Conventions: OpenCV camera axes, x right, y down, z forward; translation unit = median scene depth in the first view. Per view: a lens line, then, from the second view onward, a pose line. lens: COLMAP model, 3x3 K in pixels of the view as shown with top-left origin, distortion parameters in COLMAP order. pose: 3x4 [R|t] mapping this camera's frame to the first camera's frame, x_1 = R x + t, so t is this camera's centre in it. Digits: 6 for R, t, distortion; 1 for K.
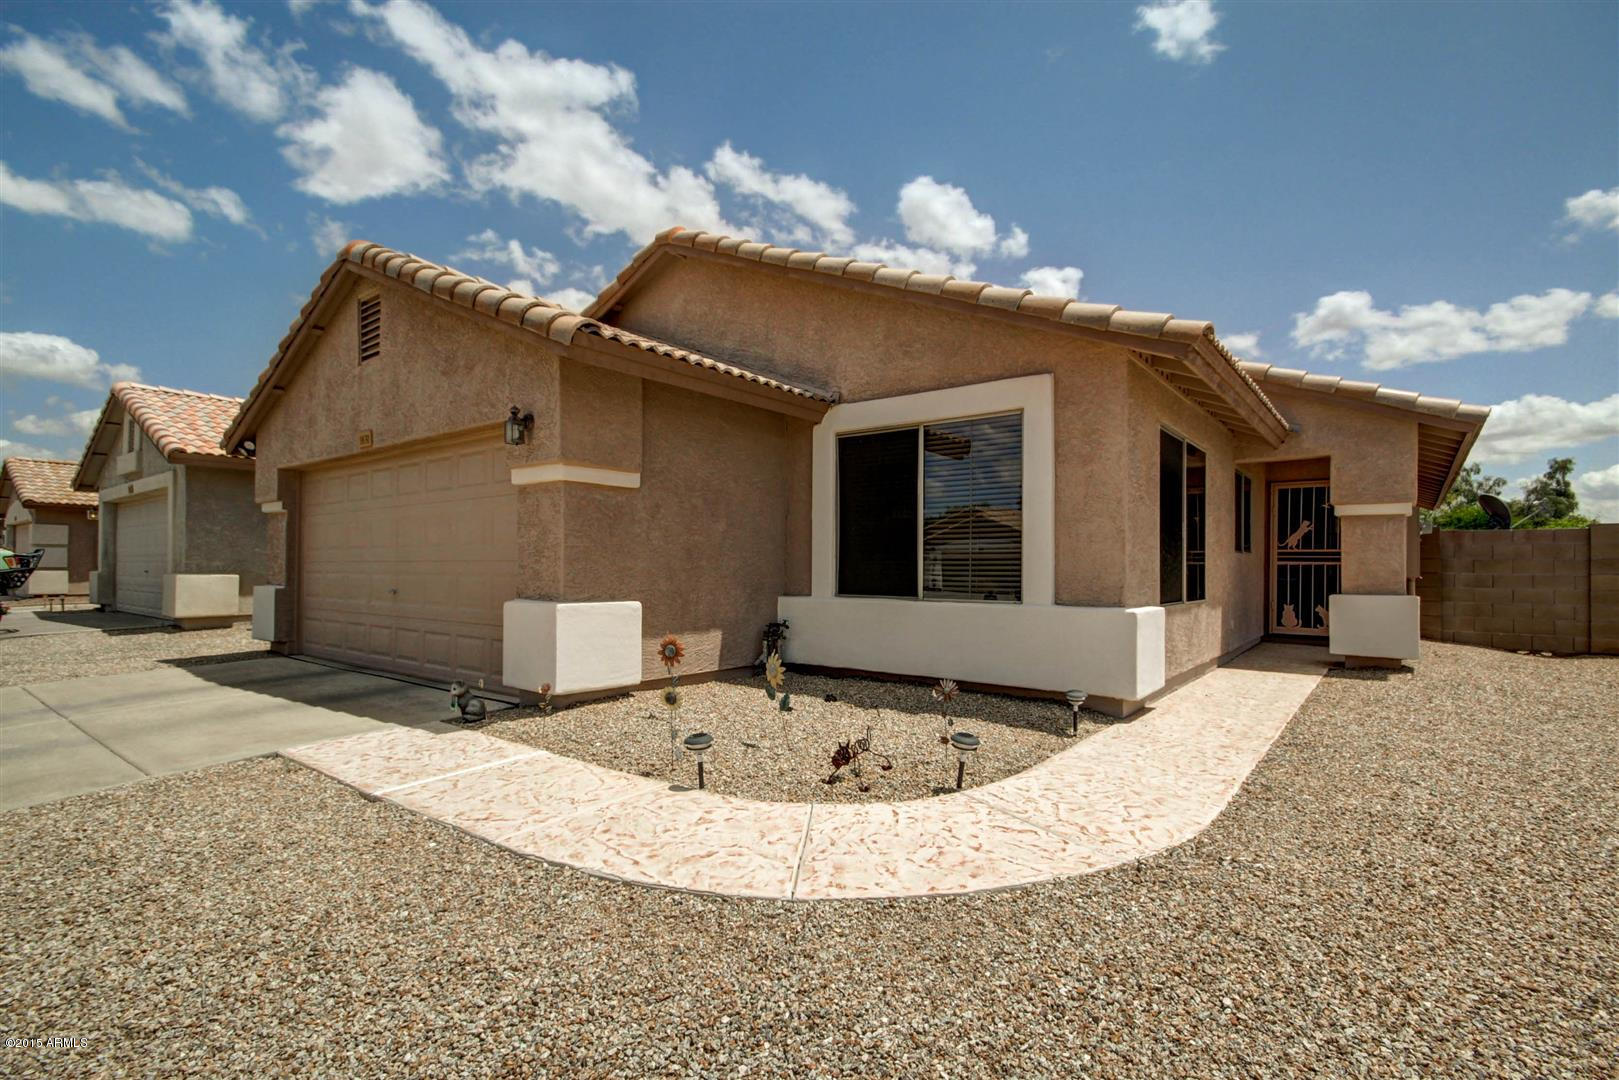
lens RADIAL K [[738.4, 0, 809.9], [0, 738.4, 561.1], [0, 0, 1]] dist [0.015366, -0.000137]
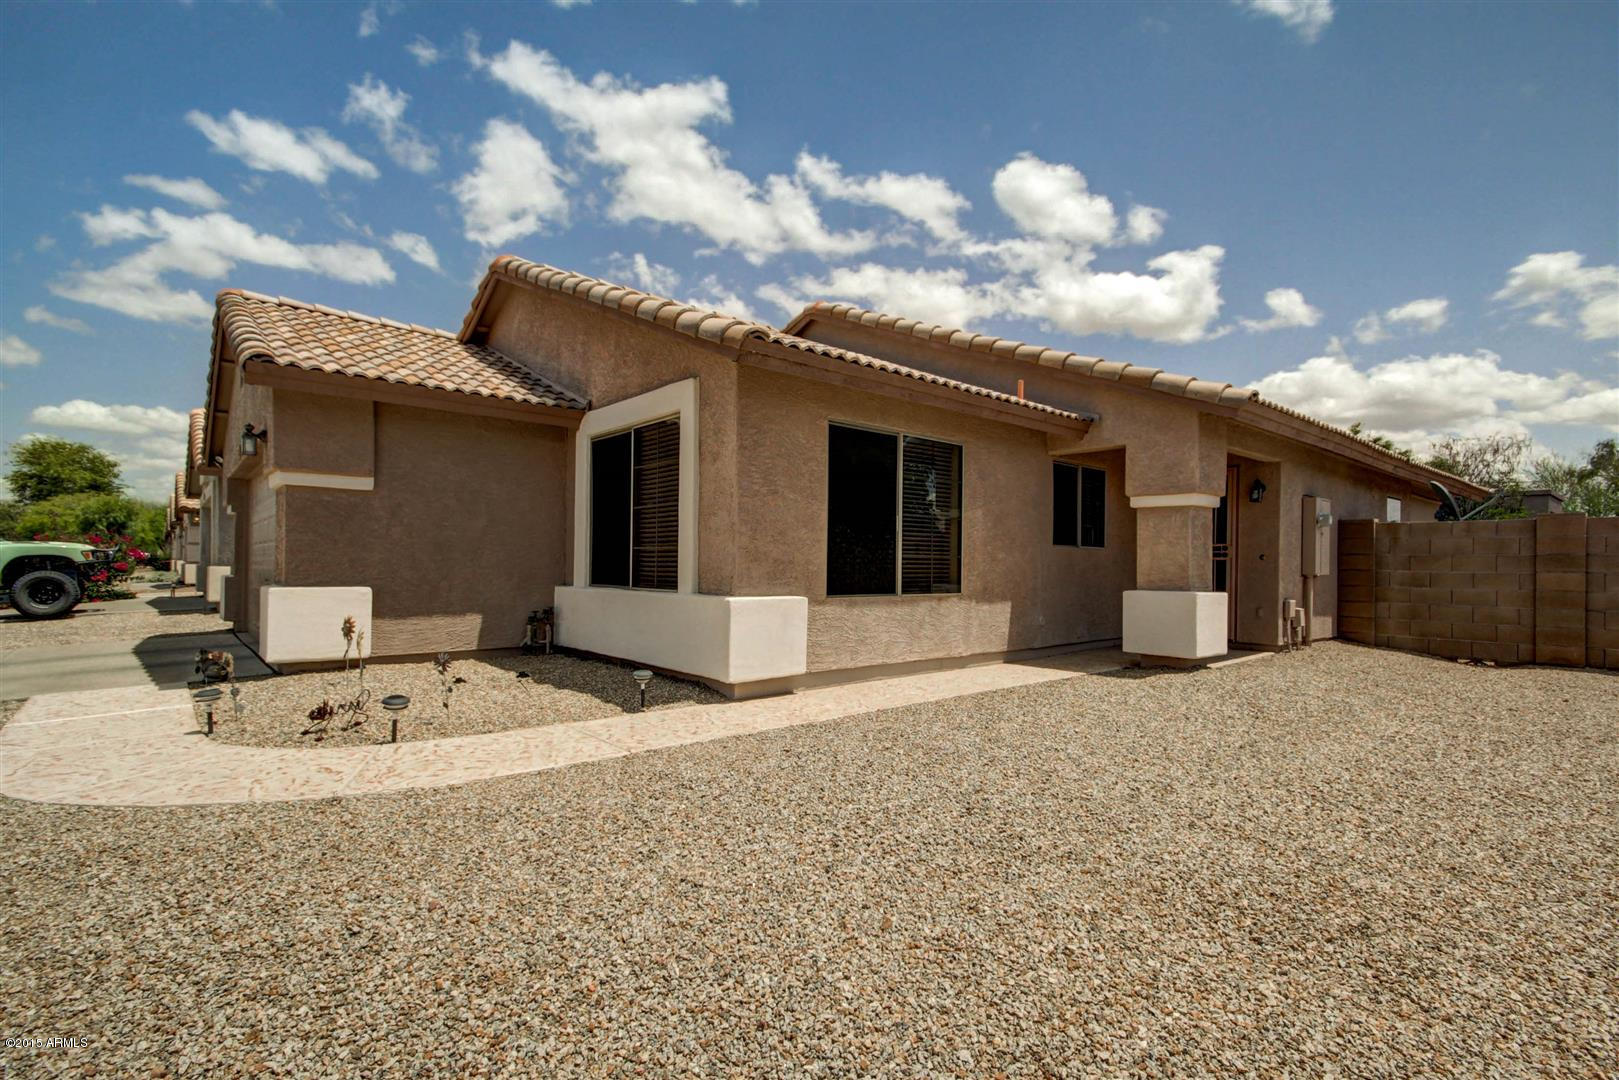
lens RADIAL K [[738.4, 0, 809.9], [0, 738.4, 561.1], [0, 0, 1]] dist [0.015366, -0.000137]
pose [[0.981609, 0.002762, -0.190883, 0.491419], [-0.002560, 0.999996, 0.001305, 0.007273], [0.190885, -0.000793, 0.981612, -0.014385]]
